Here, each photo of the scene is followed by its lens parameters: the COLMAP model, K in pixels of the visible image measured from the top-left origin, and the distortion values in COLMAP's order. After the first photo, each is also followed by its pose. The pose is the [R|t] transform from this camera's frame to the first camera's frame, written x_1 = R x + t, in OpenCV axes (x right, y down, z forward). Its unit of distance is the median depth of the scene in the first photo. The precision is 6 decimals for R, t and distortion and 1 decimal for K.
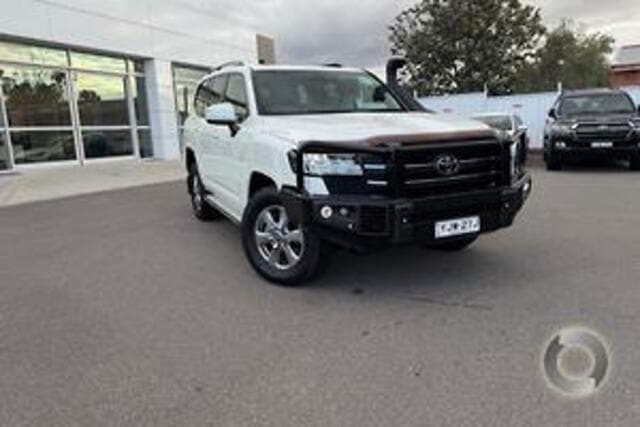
lens RADIAL K [[414.5, 0, 320.0], [0, 414.5, 213.5], [0, 0, 1]] dist [0.063874, -0.001546]
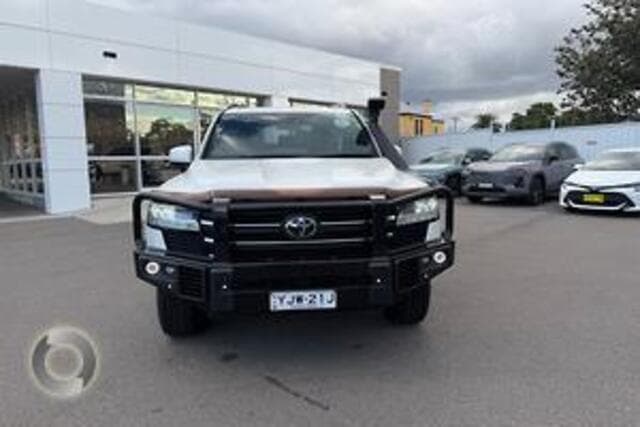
lens RADIAL K [[414.5, 0, 320.0], [0, 414.5, 213.5], [0, 0, 1]] dist [0.063874, -0.001546]
pose [[0.945322, 0.070742, -0.318375, 0.619398], [-0.090993, 0.994637, -0.049171, -0.105669], [0.313189, 0.075452, 0.946689, 0.196916]]
